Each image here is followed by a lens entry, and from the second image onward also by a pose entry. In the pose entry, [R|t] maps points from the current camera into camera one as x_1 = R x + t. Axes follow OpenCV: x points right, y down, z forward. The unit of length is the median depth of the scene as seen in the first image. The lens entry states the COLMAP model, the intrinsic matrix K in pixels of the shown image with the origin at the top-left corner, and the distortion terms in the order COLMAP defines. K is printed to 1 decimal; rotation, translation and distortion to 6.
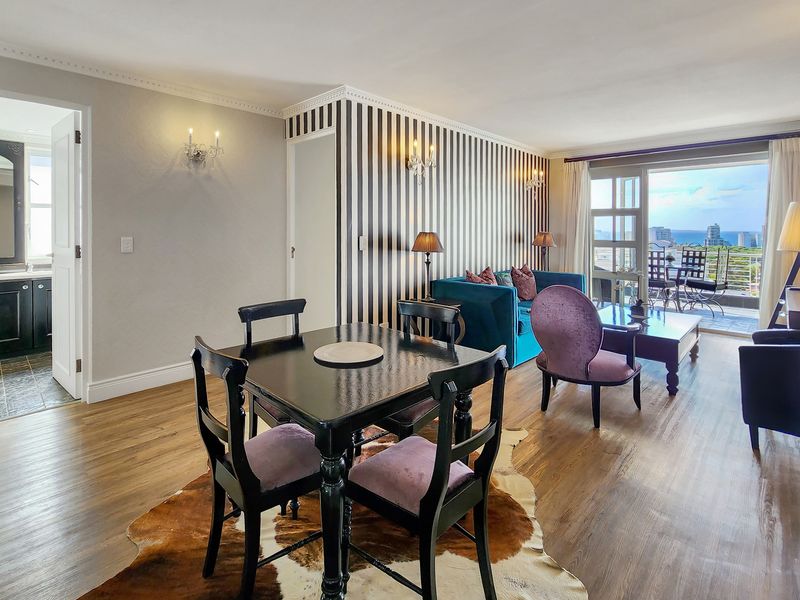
lens RADIAL K [[411.7, 0, 398.0], [0, 411.7, 225.6], [0, 0, 1]] dist [0.000752, 0.000081]
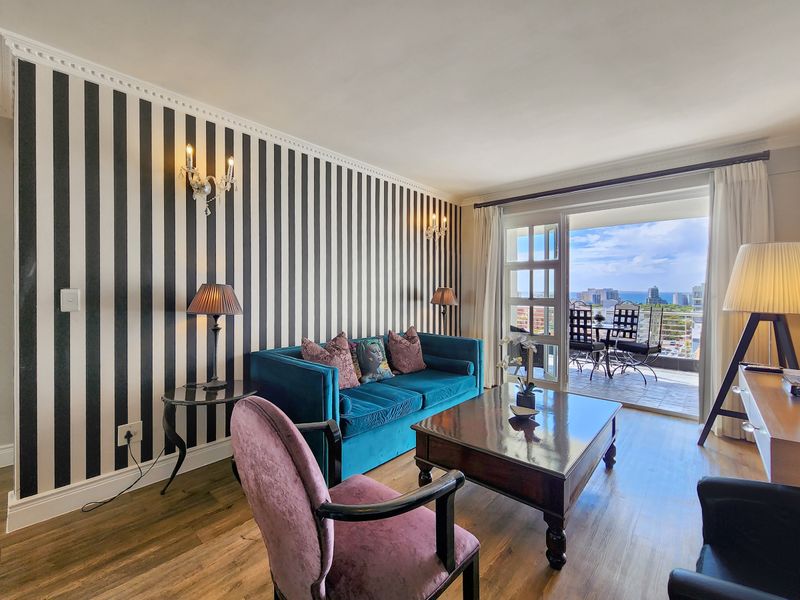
lens RADIAL K [[363.9, 0, 381.4], [0, 363.9, 283.9], [0, 0, 1]] dist [-0.000116, -0.000139]
pose [[0.999906, -0.000181, 0.013729, 0.197360], [0.000279, 0.999974, -0.007146, 0.011808], [-0.013727, 0.007149, 0.999880, 0.235552]]
